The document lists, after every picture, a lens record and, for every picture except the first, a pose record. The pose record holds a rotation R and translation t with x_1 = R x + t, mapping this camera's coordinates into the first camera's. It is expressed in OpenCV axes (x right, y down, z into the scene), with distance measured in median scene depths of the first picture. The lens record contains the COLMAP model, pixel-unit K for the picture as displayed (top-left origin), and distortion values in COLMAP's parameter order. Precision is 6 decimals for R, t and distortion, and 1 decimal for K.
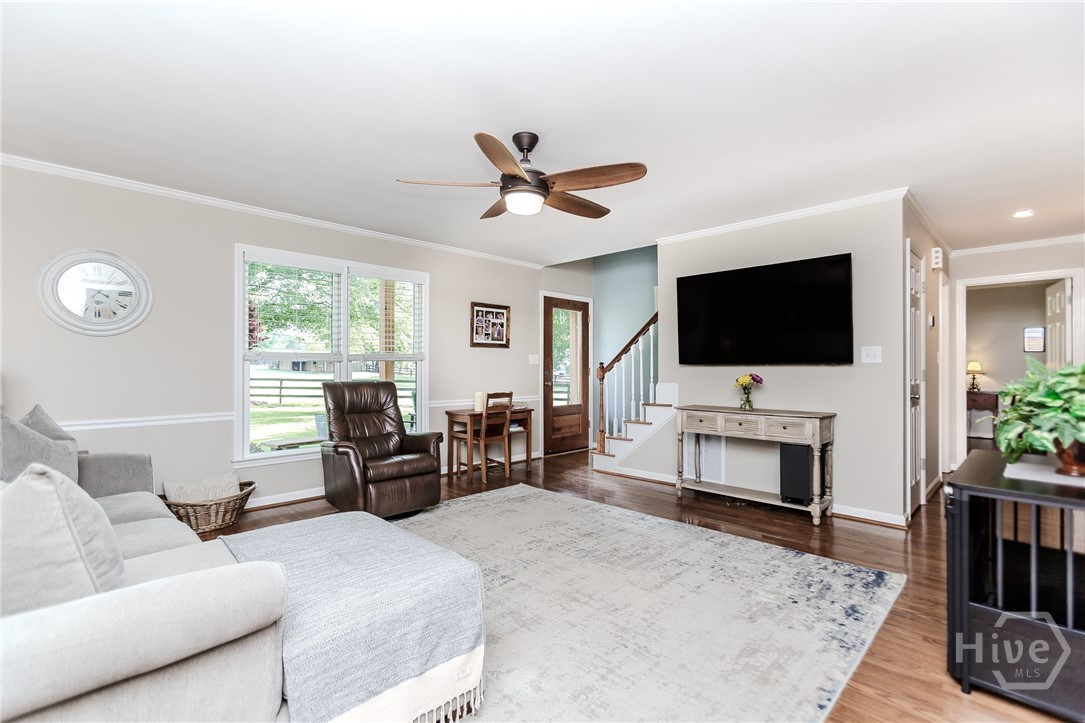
lens RADIAL K [[489.7, 0, 541.8], [0, 489.7, 366.6], [0, 0, 1]] dist [-0.003175, -0.000089]
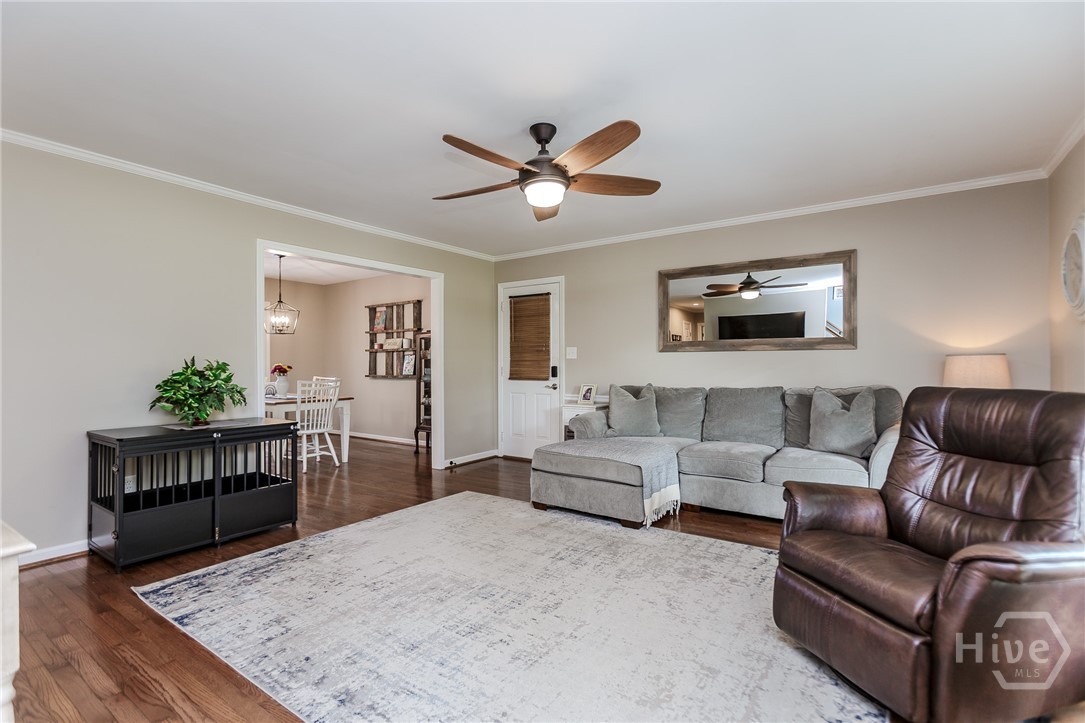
lens RADIAL K [[489.7, 0, 544.4], [0, 489.7, 360.9], [0, 0, 1]] dist [-0.003175, -0.000089]
pose [[-0.983483, 0.001337, -0.180998, 0.149172], [0.003213, 0.999944, -0.010075, 0.013399], [0.180974, -0.010490, -0.983432, 2.035444]]
